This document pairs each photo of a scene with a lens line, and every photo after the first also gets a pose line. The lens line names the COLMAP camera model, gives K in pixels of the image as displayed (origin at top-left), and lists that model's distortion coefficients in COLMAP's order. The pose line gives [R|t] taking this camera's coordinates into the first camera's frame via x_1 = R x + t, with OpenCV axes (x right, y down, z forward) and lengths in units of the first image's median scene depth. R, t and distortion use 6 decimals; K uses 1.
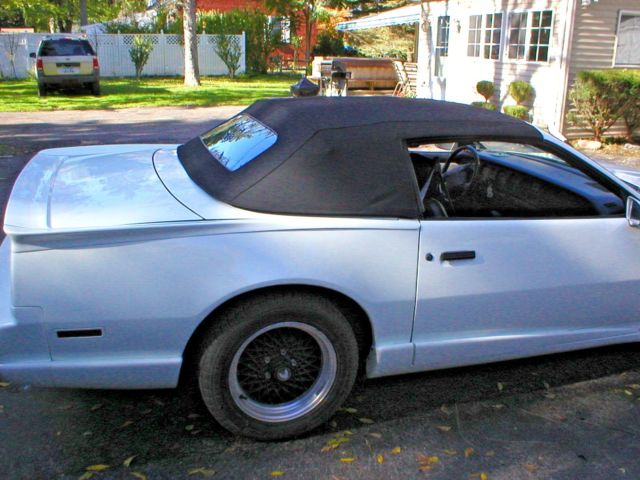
lens RADIAL K [[648.0, 0, 320.0], [0, 648.0, 240.0], [0, 0, 1]] dist [-0.149669, 0.173375]
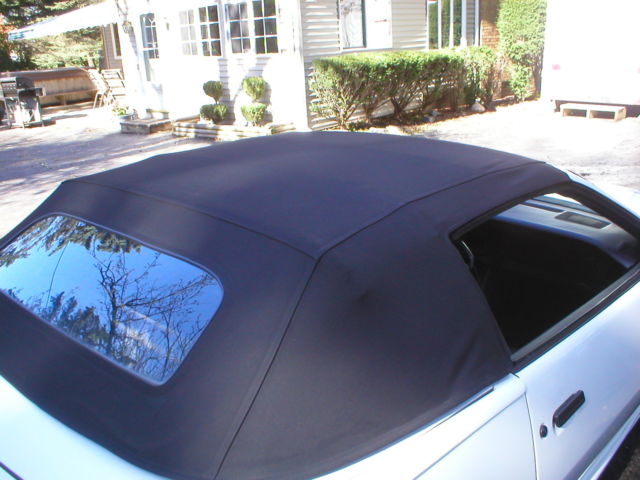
lens RADIAL K [[648.0, 0, 320.0], [0, 648.0, 240.0], [0, 0, 1]] dist [-0.149669, 0.173375]
pose [[0.878034, -0.207211, 0.431417, -0.047209], [0.204480, 0.977419, 0.053293, -0.046735], [-0.432718, 0.041423, 0.900577, 0.126419]]
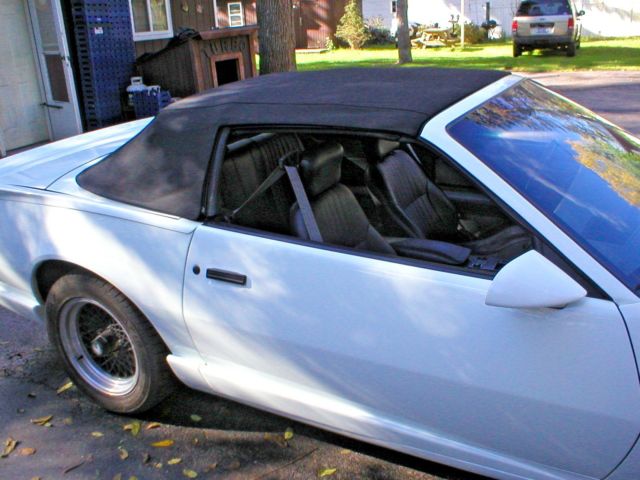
lens RADIAL K [[648.0, 0, 320.0], [0, 648.0, 240.0], [0, 0, 1]] dist [-0.149669, 0.173375]
pose [[0.685125, 0.190781, -0.702999, 0.189764], [-0.147659, 0.981431, 0.122437, -0.030192], [0.713303, 0.019920, 0.700573, 0.118018]]
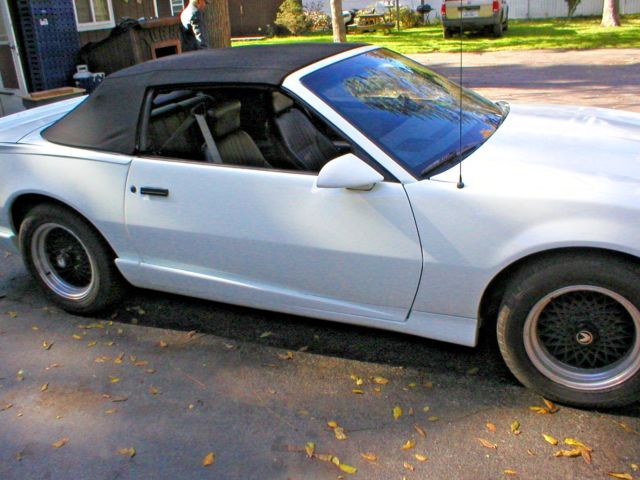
lens RADIAL K [[648.0, 0, 320.0], [0, 648.0, 240.0], [0, 0, 1]] dist [-0.149669, 0.173375]
pose [[0.739670, 0.174118, -0.650054, 0.262744], [-0.116742, 0.984503, 0.130865, -0.016299], [0.662766, -0.020909, 0.748534, 0.079522]]
